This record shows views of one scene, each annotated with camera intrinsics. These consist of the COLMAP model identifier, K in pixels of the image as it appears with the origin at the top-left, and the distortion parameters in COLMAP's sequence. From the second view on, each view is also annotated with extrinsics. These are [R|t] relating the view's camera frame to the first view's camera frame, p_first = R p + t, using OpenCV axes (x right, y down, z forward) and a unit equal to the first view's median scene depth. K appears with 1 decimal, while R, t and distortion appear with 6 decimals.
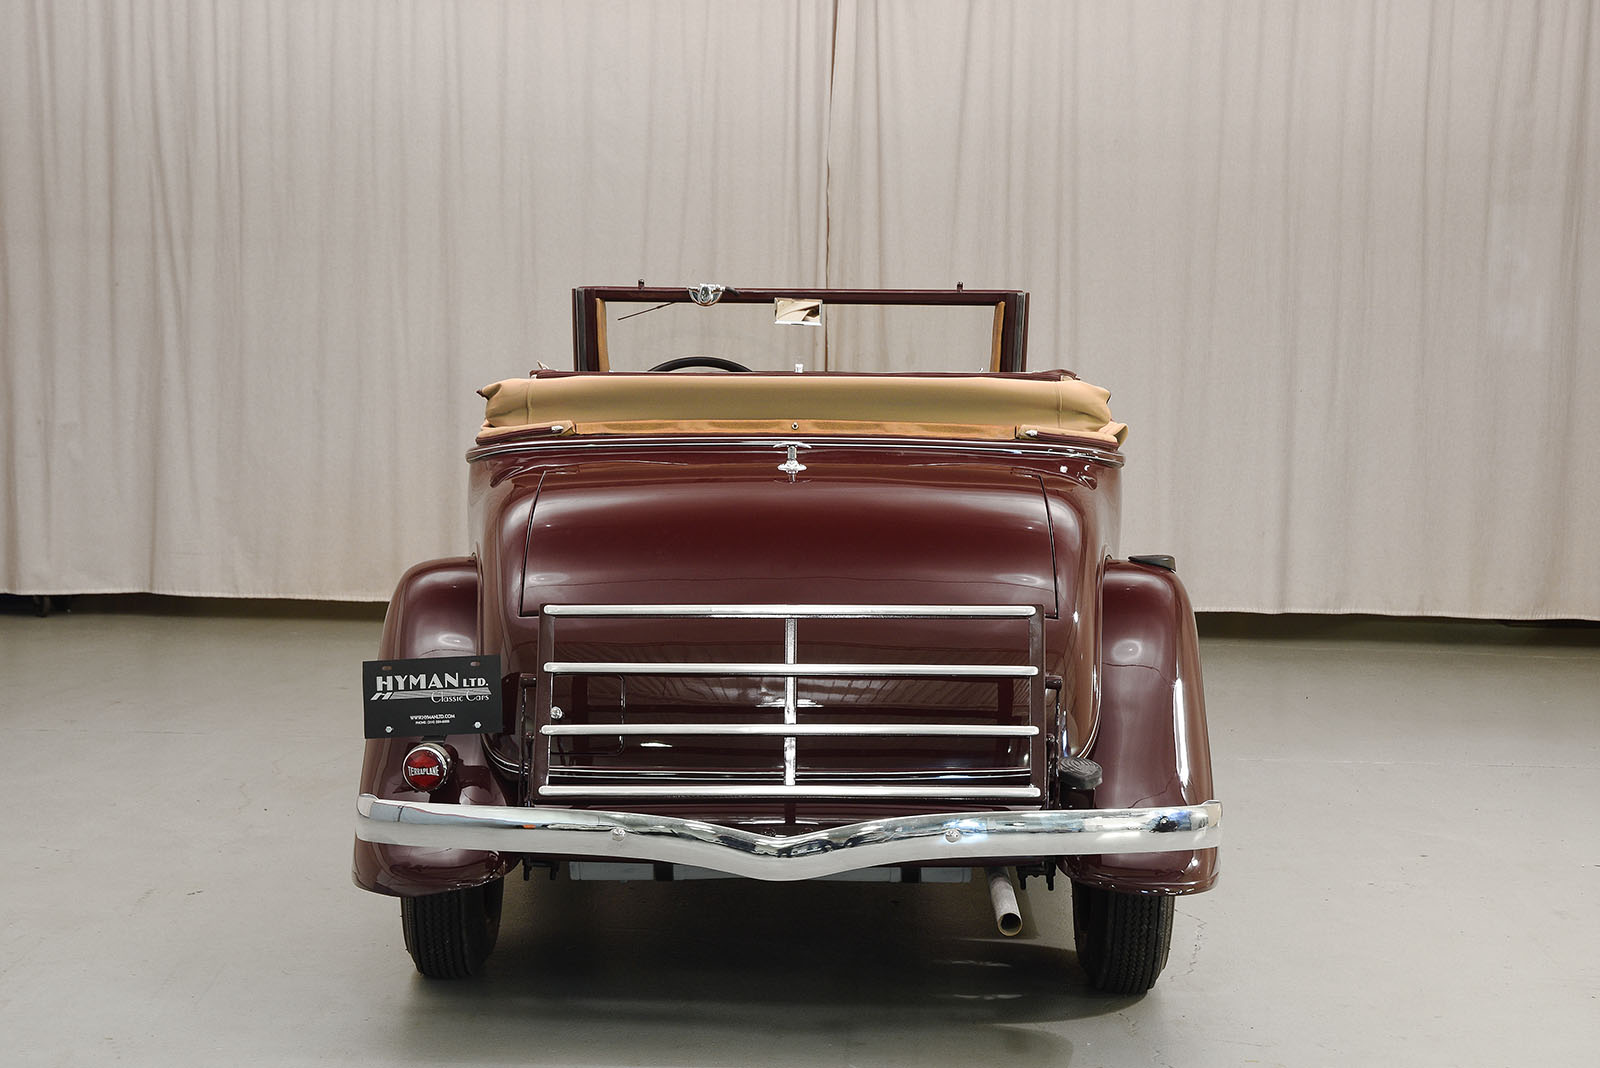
lens RADIAL K [[3138.4, 0, 800.0], [0, 3138.4, 534.0], [0, 0, 1]] dist [0.158728, -0.155835]
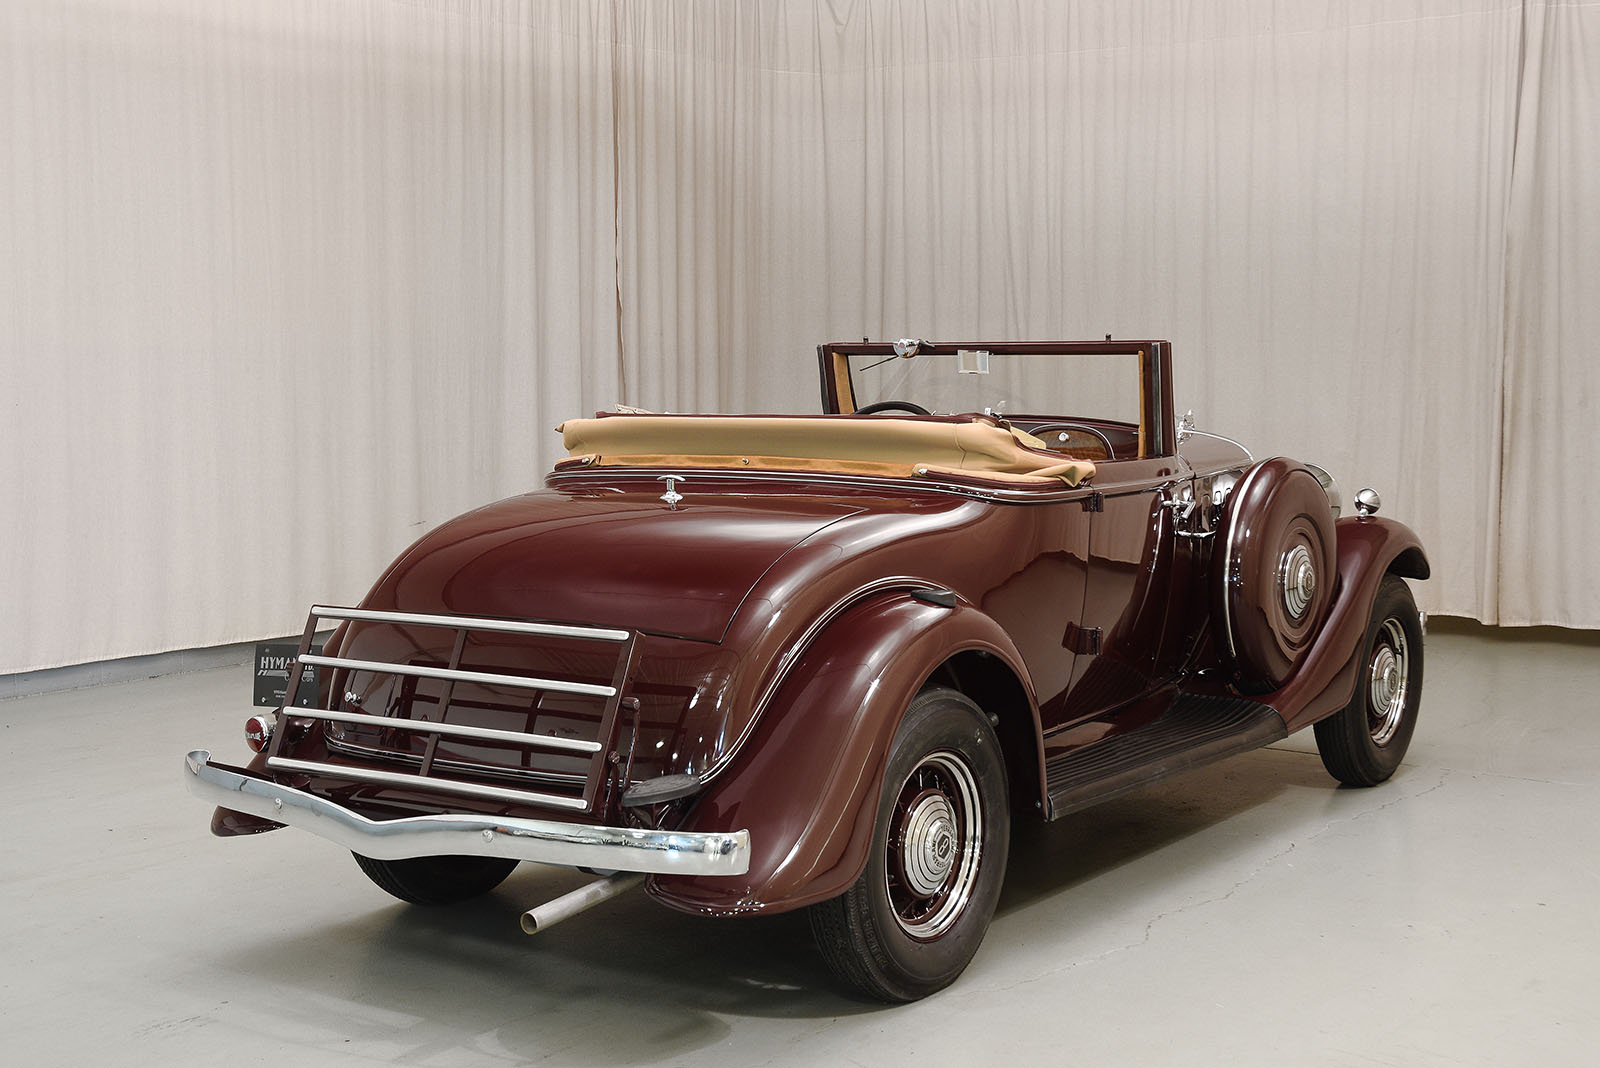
lens RADIAL K [[2222.9, 0, 800.0], [0, 2222.9, 534.0], [0, 0, 1]] dist [0.080606, 0.028861]
pose [[0.818154, 0.032837, -0.574061, 0.546484], [-0.032881, 0.999406, 0.010305, -0.019372], [0.574058, 0.010445, 0.818748, 0.399475]]
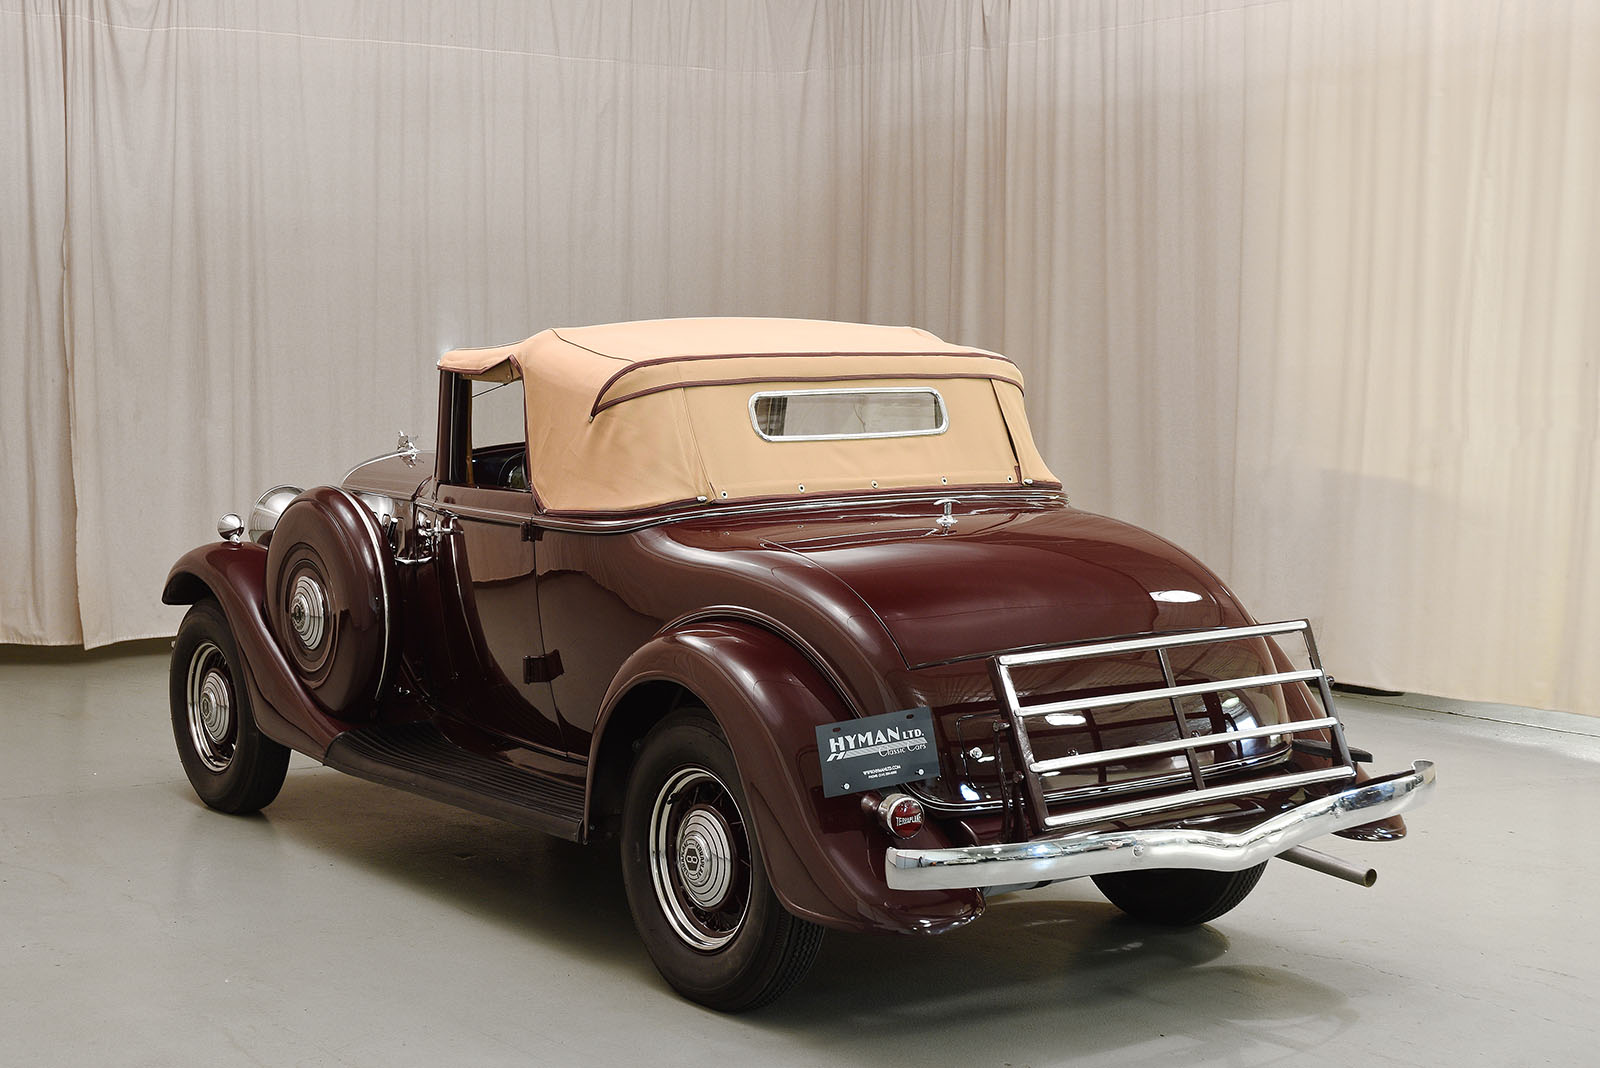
lens RADIAL K [[2368.5, 0, 801.7], [0, 2368.5, 558.1], [0, 0, 1]] dist [0.144399, -0.570479]
pose [[0.792283, -0.071058, 0.606002, -0.628601], [0.062066, 0.997429, 0.035812, -0.045777], [-0.606989, 0.009239, 0.794656, 0.364481]]
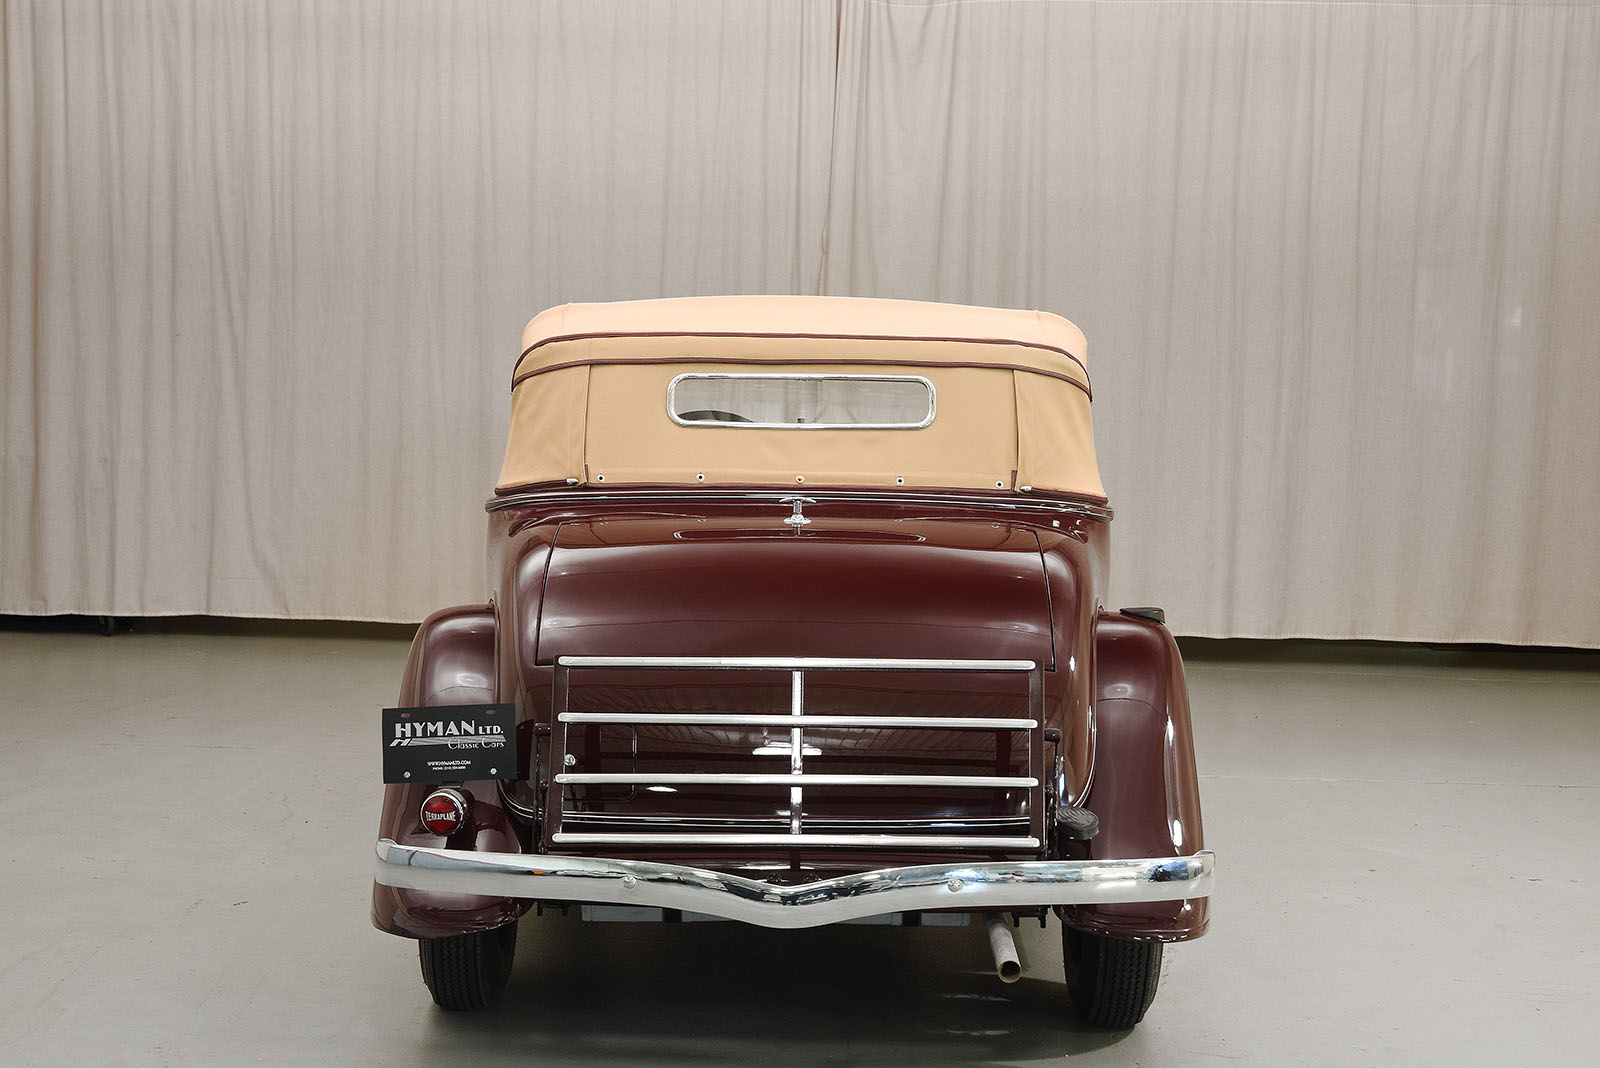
lens RADIAL K [[2748.7, 0, 827.3], [0, 2748.7, 533.4], [0, 0, 1]] dist [0.147925, 0.070851]
pose [[0.999916, 0.005004, 0.011930, -0.003852], [-0.004916, 0.999960, -0.007443, -0.011115], [-0.011966, 0.007384, 0.999901, 0.091996]]
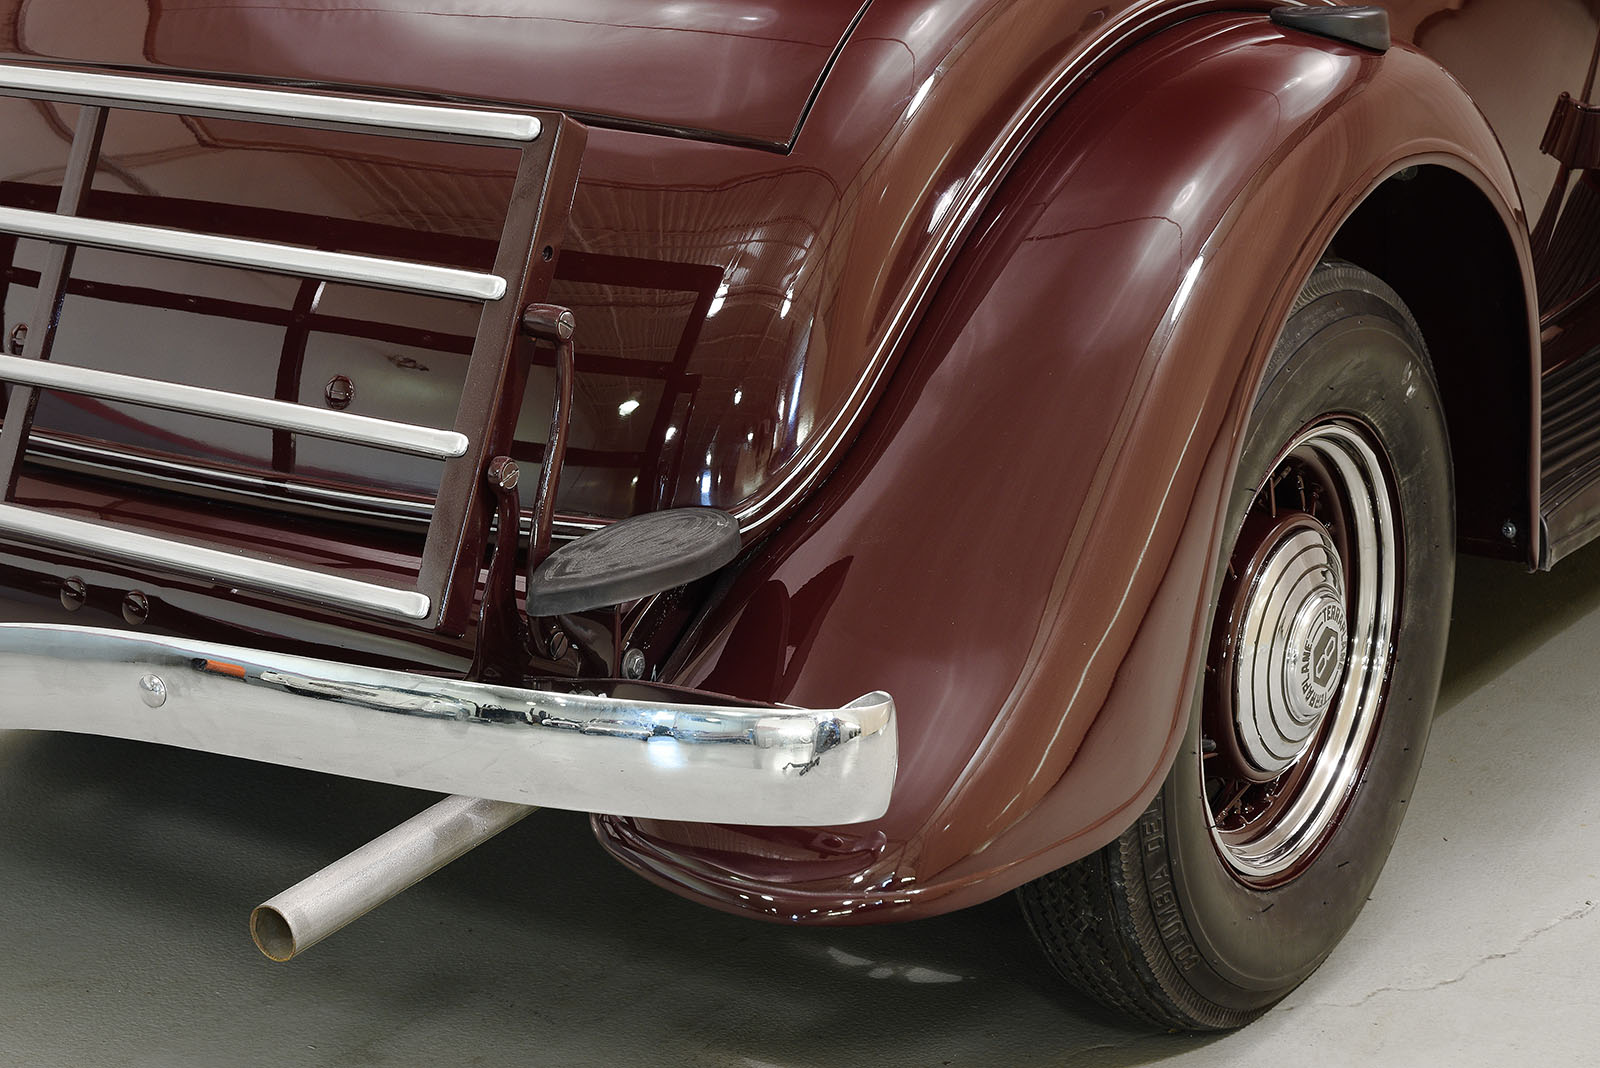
lens RADIAL K [[3138.4, 0, 800.0], [0, 3138.4, 534.0], [0, 0, 1]] dist [0.158728, -0.155835]
pose [[0.818519, 0.134738, -0.558456, 0.311589], [-0.040233, 0.983165, 0.178238, 0.003942], [0.573069, -0.123423, 0.810160, 0.687537]]
